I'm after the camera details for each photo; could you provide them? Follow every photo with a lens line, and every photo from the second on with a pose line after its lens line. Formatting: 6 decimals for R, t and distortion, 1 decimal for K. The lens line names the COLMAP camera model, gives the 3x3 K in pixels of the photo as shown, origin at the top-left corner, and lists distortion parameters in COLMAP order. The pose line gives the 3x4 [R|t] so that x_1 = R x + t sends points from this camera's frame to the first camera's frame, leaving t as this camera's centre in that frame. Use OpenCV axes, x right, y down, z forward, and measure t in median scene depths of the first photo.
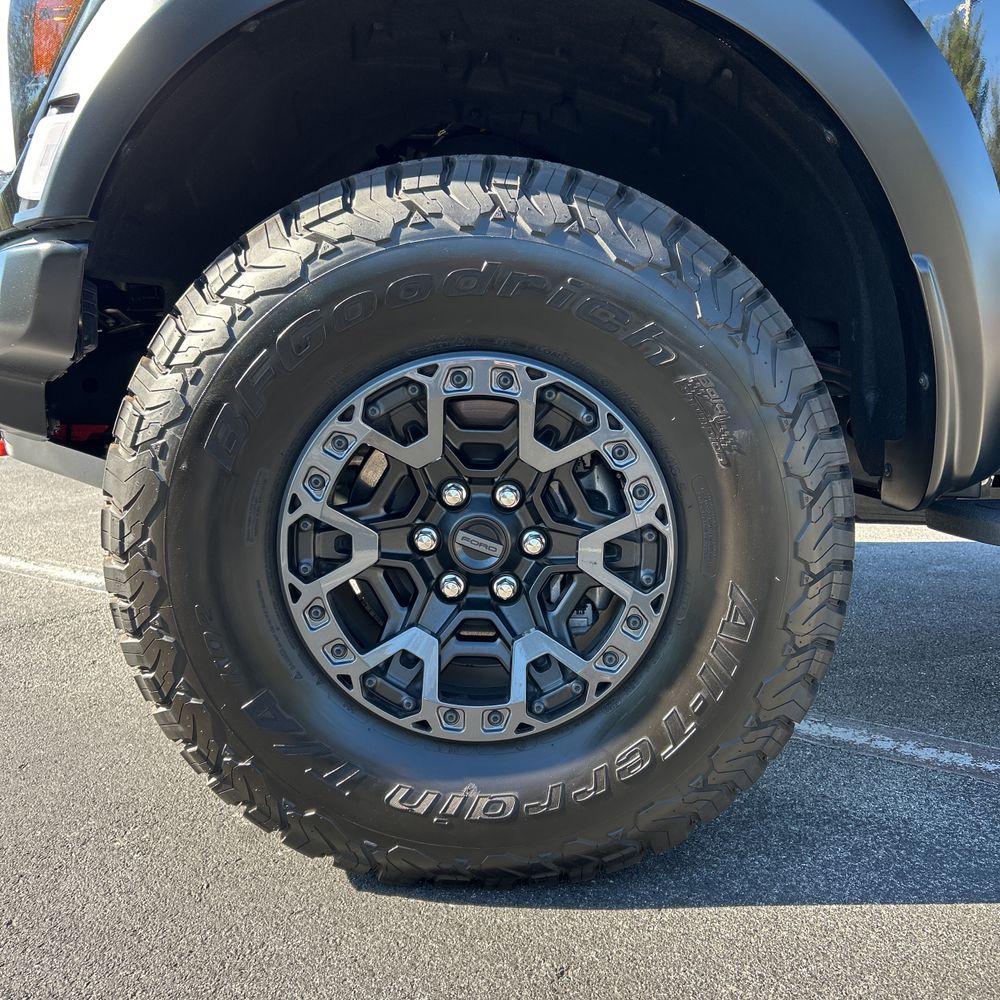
lens RADIAL K [[1005.6, 0, 505.3], [0, 1005.6, 503.3], [0, 0, 1]] dist [0.065168, -0.069553]
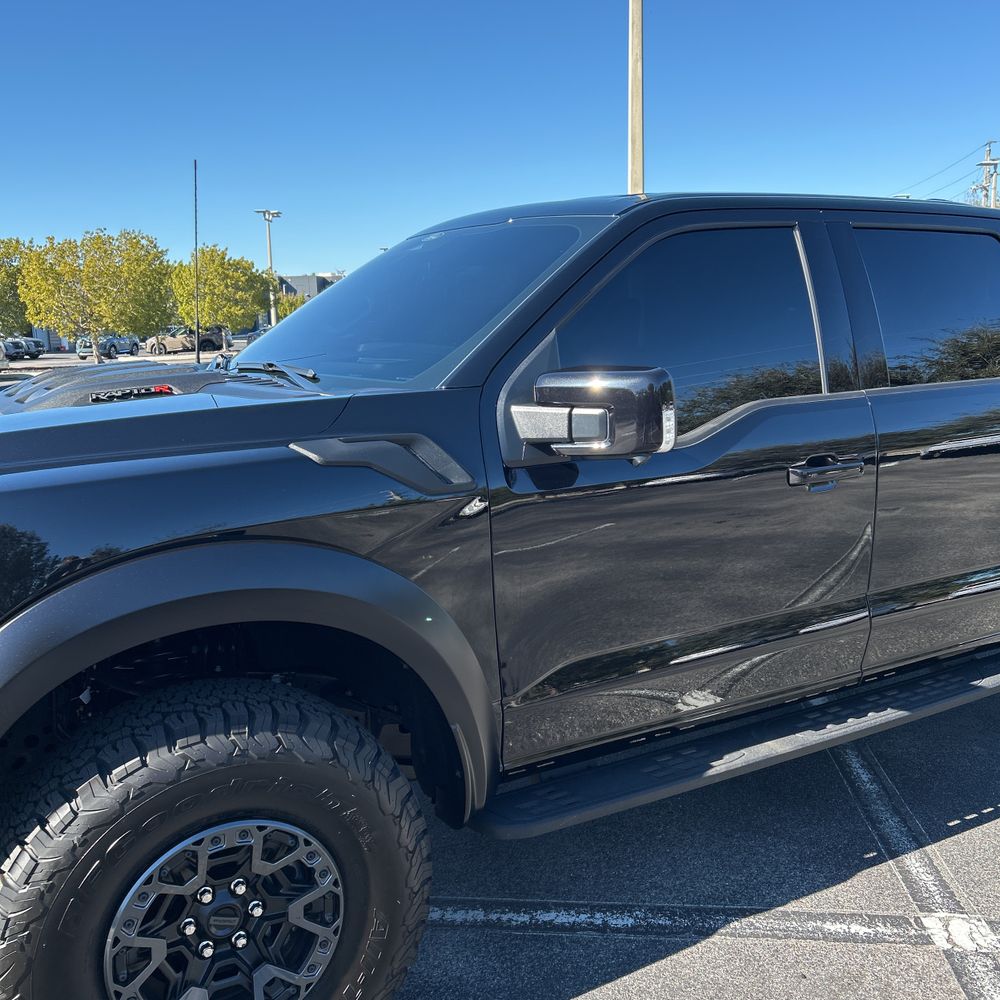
lens RADIAL K [[1025.5, 0, 520.5], [0, 1025.5, 497.9], [0, 0, 1]] dist [0.005881, 0.012439]
pose [[0.856348, -0.089310, 0.508618, -0.432595], [0.085131, 0.995871, 0.031536, -0.705709], [-0.509334, 0.016293, 0.860415, -0.746951]]
